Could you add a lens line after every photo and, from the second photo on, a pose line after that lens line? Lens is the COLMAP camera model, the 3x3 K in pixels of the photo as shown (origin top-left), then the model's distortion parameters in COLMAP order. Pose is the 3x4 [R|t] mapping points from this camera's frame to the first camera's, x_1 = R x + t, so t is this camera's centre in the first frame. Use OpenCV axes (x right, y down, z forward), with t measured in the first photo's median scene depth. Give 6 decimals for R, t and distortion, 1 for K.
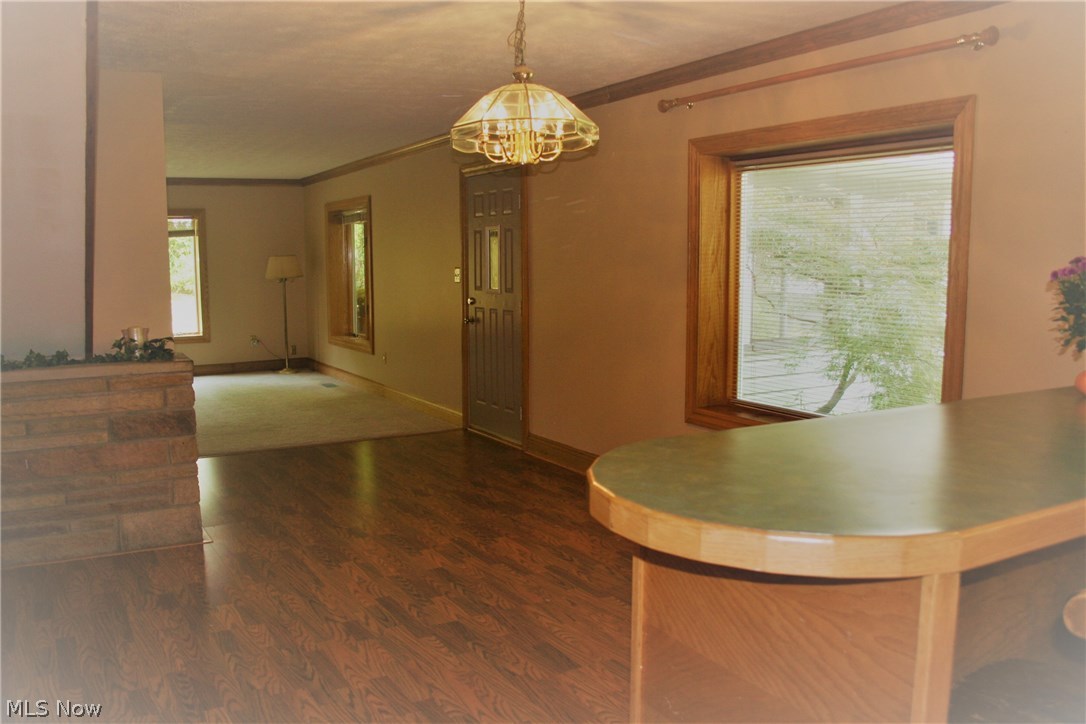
lens RADIAL K [[920.3, 0, 542.3], [0, 920.3, 364.7], [0, 0, 1]] dist [-0.095930, 0.017285]
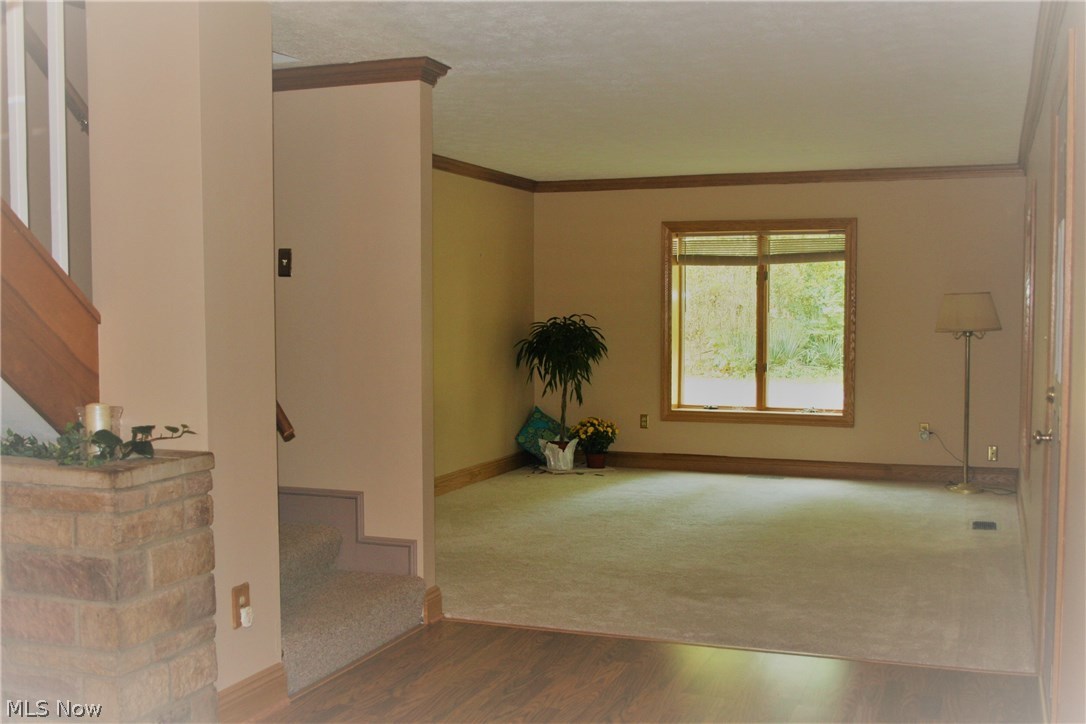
lens RADIAL K [[1212.1, 0, 542.5], [0, 1212.1, 362.0], [0, 0, 1]] dist [-0.016528, 0.000000]
pose [[0.642076, 0.048040, -0.765134, 0.357041], [-0.096601, 0.995150, -0.018582, -0.084716], [0.760530, 0.085844, 0.643603, 0.722806]]
